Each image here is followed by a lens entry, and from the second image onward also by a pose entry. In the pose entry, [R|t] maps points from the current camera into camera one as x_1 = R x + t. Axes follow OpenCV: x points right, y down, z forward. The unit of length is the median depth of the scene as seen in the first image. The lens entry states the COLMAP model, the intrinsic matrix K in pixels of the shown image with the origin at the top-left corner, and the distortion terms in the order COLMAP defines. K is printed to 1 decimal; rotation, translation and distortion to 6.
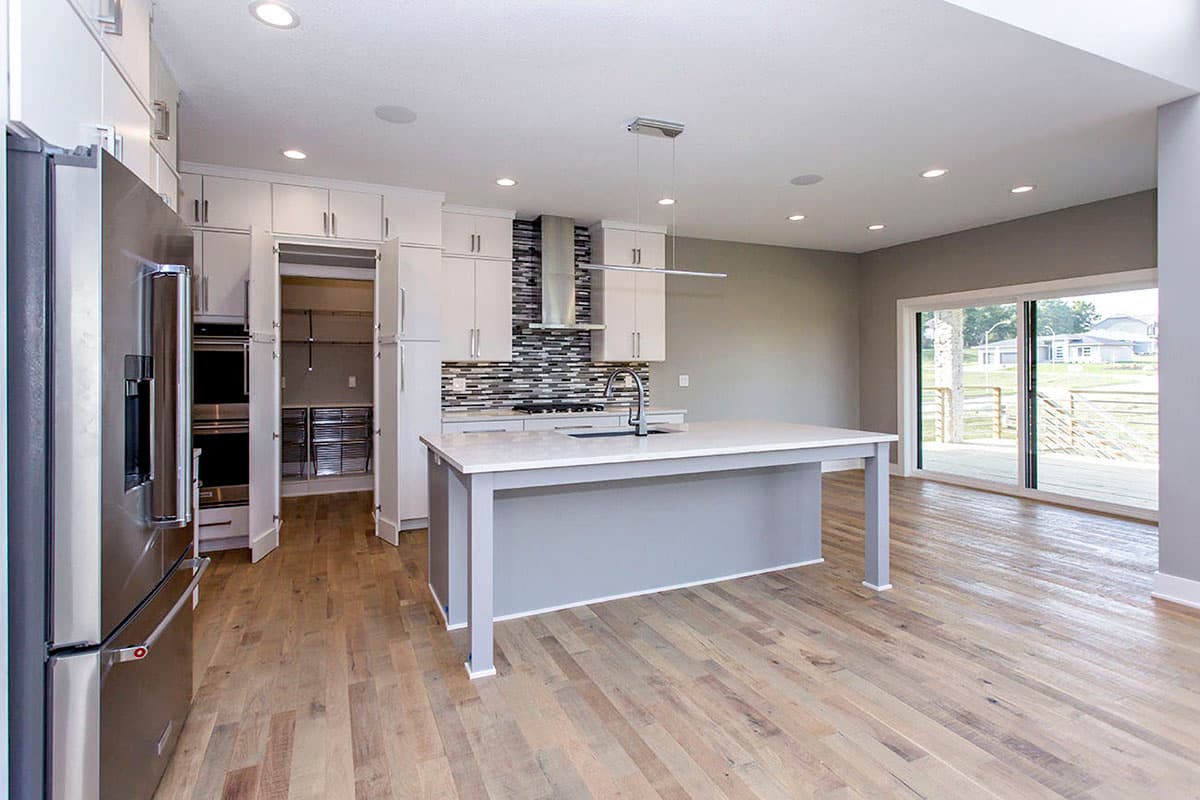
lens RADIAL K [[565.8, 0, 564.6], [0, 565.8, 366.7], [0, 0, 1]] dist [0.007894, -0.002532]
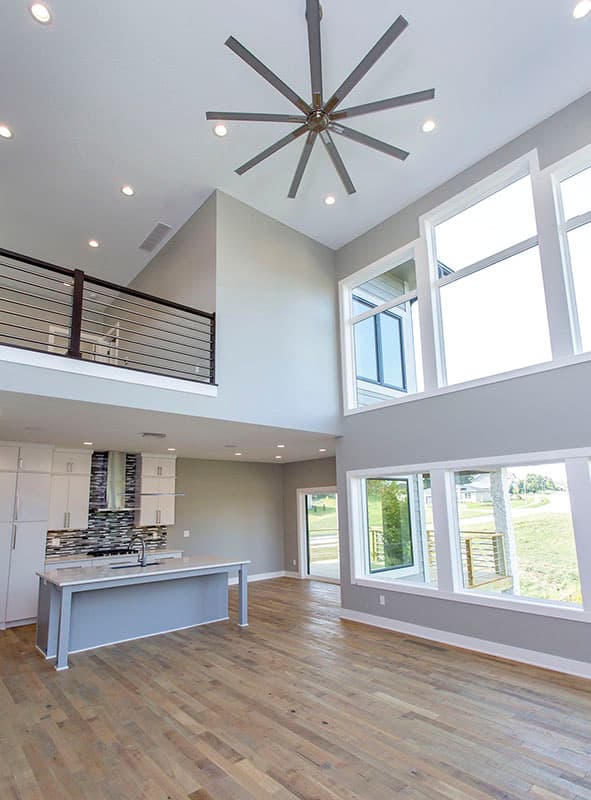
lens RADIAL K [[427.6, 0, 267.5], [0, 427.6, 416.6], [0, 0, 1]] dist [0.000184, 0.002774]
pose [[0.961034, 0.034804, 0.274230, 0.075418], [0.024188, 0.977650, -0.208845, -0.058838], [-0.275370, 0.207340, 0.938713, -0.559418]]
